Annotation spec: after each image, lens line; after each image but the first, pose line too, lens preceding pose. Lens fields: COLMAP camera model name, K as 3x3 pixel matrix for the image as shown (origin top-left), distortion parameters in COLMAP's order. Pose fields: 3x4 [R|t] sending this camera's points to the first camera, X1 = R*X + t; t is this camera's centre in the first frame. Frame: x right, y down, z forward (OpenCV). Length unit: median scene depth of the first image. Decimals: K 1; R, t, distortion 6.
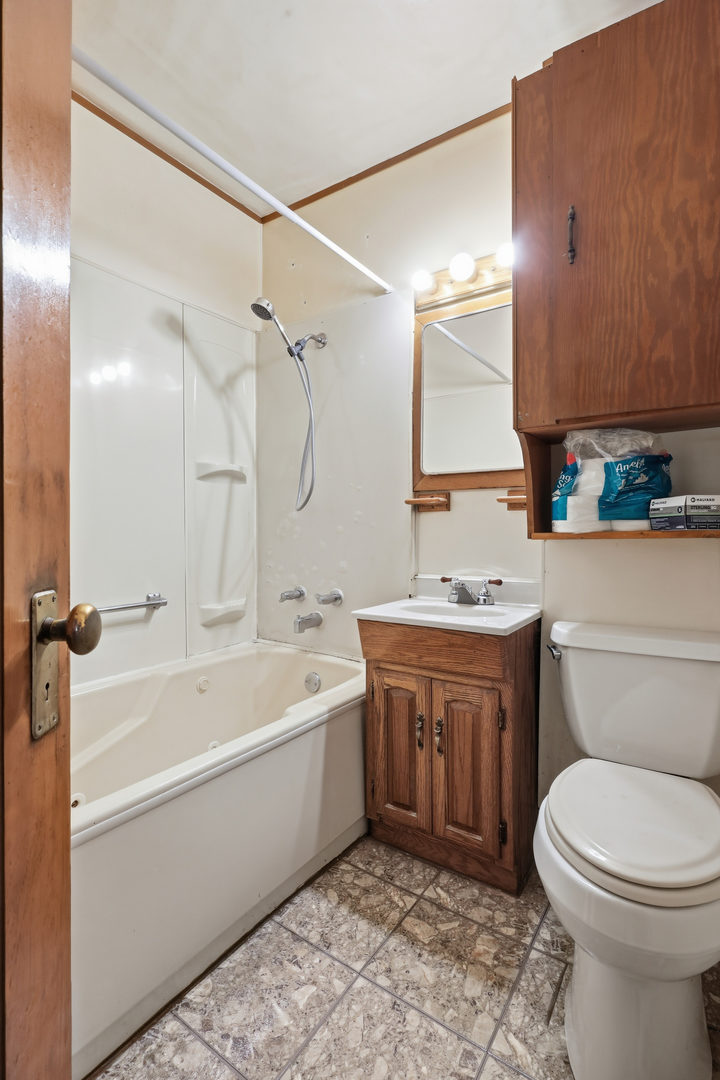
lens RADIAL K [[509.6, 0, 366.3], [0, 509.6, 538.7], [0, 0, 1]] dist [0.004599, 0.000253]
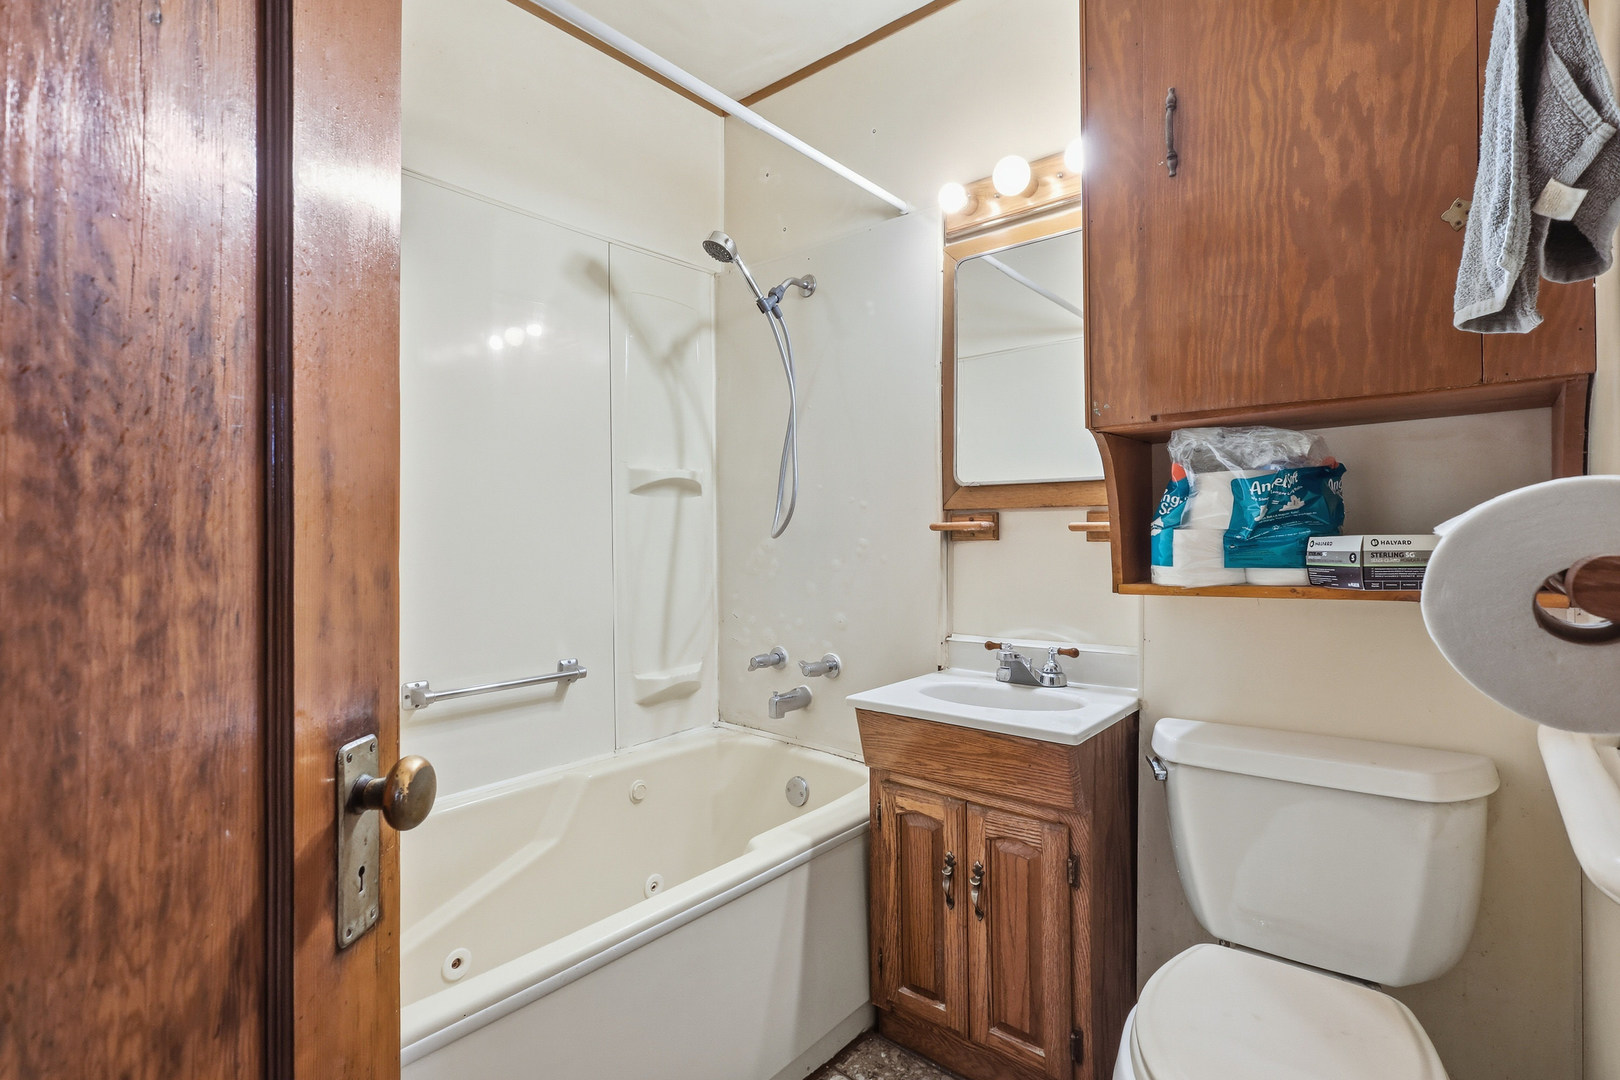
lens RADIAL K [[764.4, 0, 837.8], [0, 764.4, 523.1], [0, 0, 1]] dist [0.004599, 0.000253]
pose [[0.994958, -0.005003, -0.100171, 0.064058], [0.004088, 0.999948, -0.009342, -0.078607], [0.100213, 0.008886, 0.994926, -0.005029]]
